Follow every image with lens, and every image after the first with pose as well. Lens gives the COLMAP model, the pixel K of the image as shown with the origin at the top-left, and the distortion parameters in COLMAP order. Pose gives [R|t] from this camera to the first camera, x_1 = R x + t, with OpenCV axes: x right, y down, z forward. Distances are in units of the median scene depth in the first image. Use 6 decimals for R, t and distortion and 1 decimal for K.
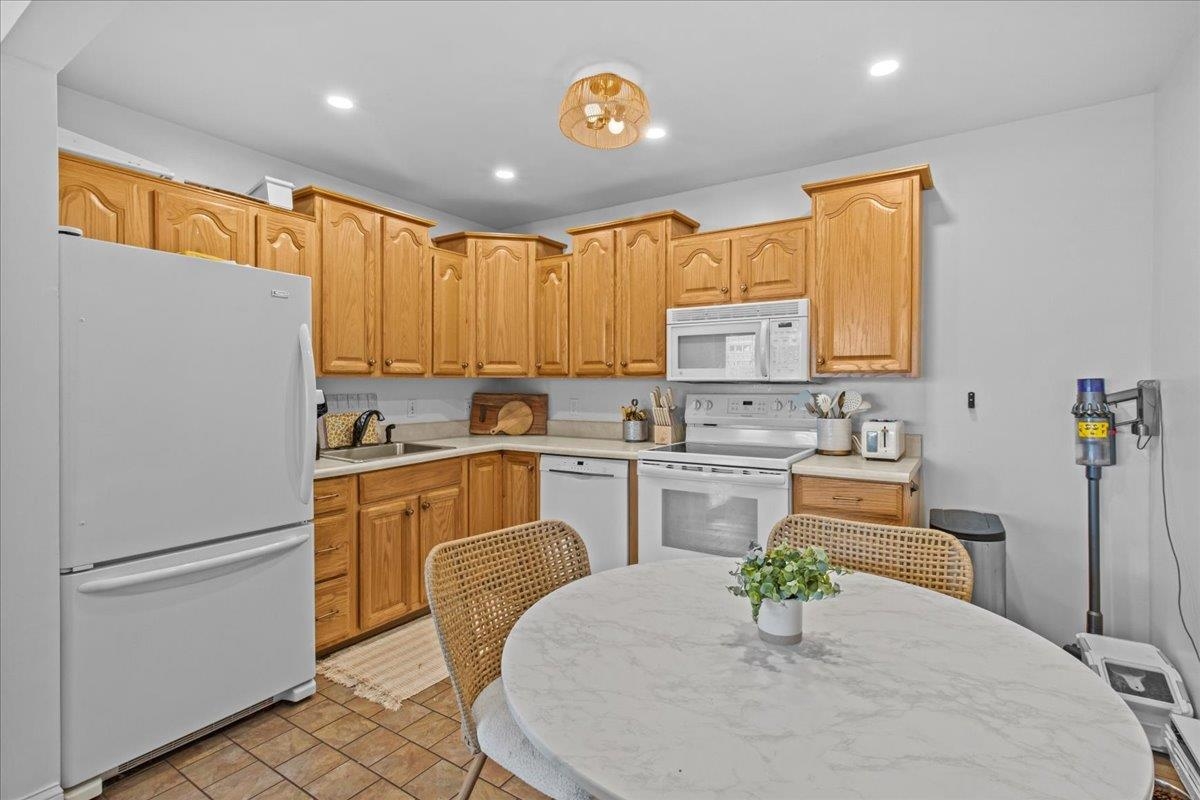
lens RADIAL K [[558.1, 0, 605.5], [0, 558.1, 389.5], [0, 0, 1]] dist [0.002965, 0.001073]
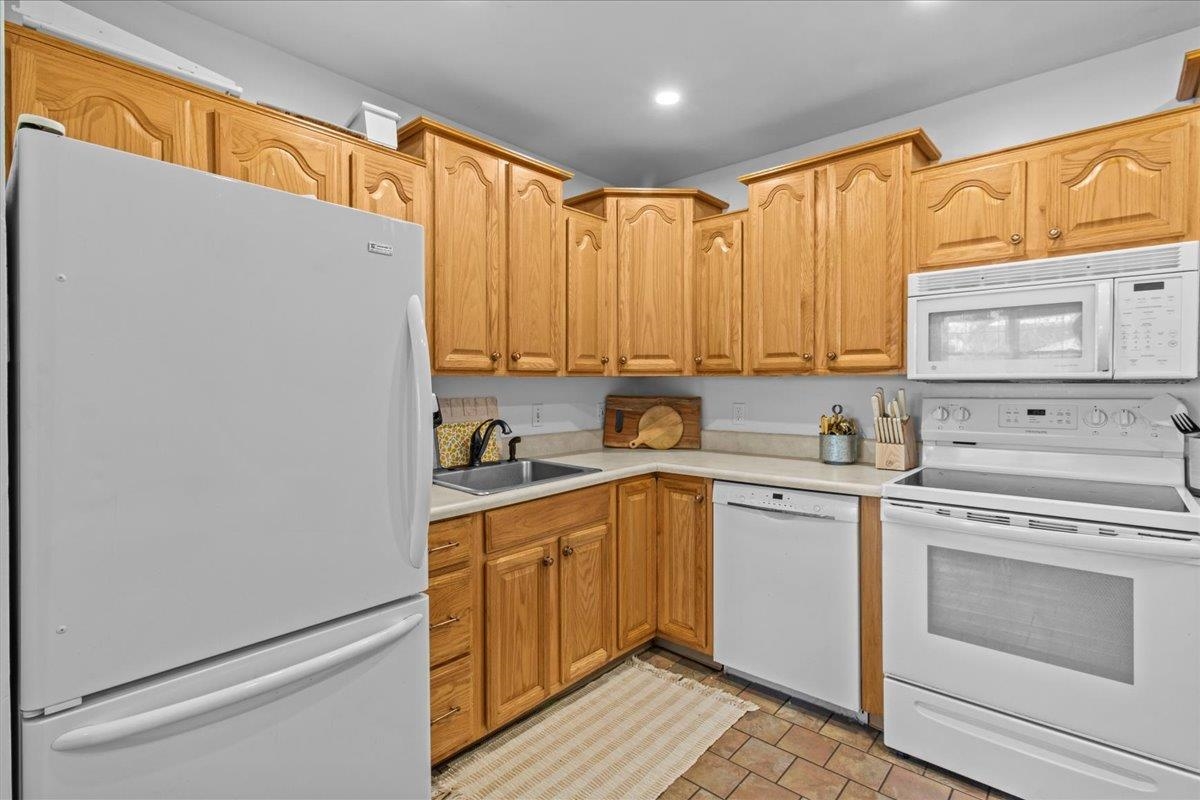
lens RADIAL K [[555.9, 0, 607.2], [0, 555.9, 389.6], [0, 0, 1]] dist [0.003366, 0.000608]
pose [[0.989143, -0.001814, -0.146948, -0.155468], [0.001905, 0.999998, 0.000480, -0.003921], [0.146947, -0.000755, 0.989144, 0.273549]]
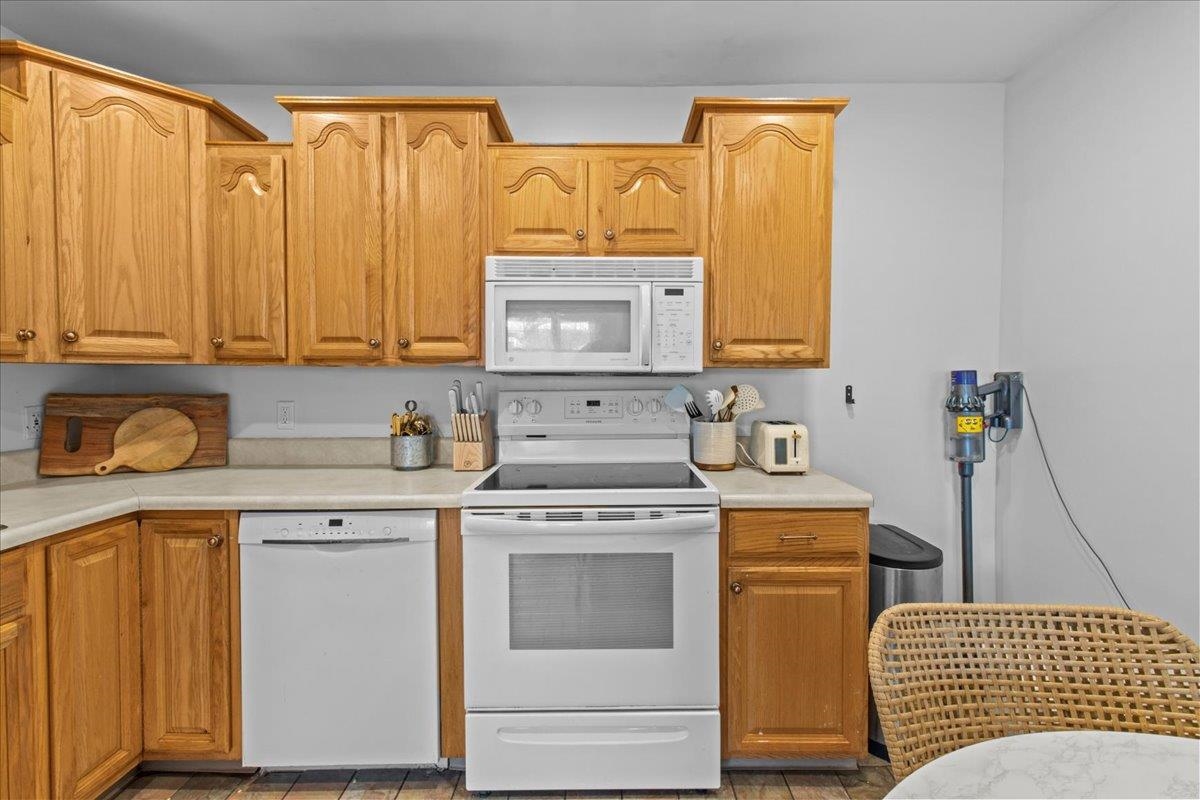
lens RADIAL K [[558.1, 0, 605.5], [0, 558.1, 389.5], [0, 0, 1]] dist [0.002965, 0.001073]
pose [[0.837100, -0.012923, 0.546898, -0.121239], [0.005417, 0.999868, 0.015336, -0.003978], [-0.547024, -0.009876, 0.837059, 0.406461]]
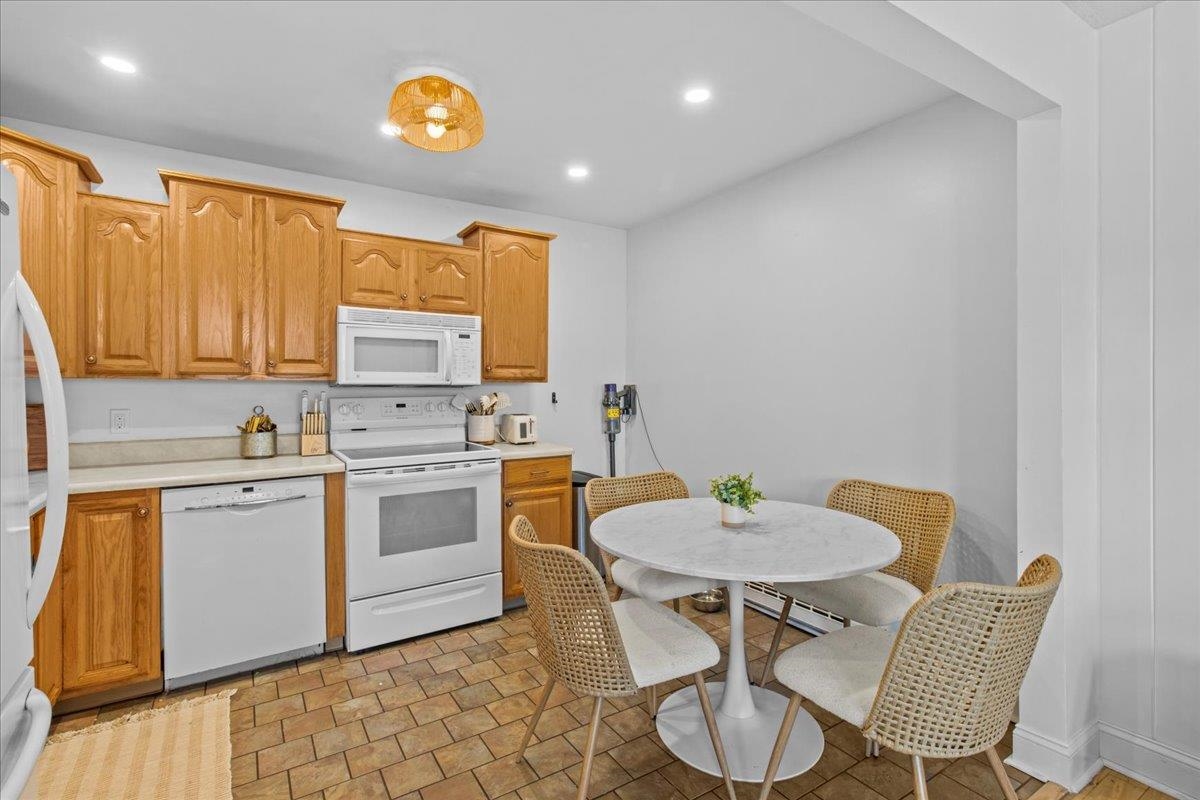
lens RADIAL K [[566.2, 0, 602.5], [0, 566.2, 386.3], [0, 0, 1]] dist [0.002423, 0.000293]
pose [[0.410685, -0.000985, 0.911777, -0.564510], [0.008443, 0.999961, -0.002722, -0.005611], [-0.911738, 0.008817, 0.410677, 0.225861]]
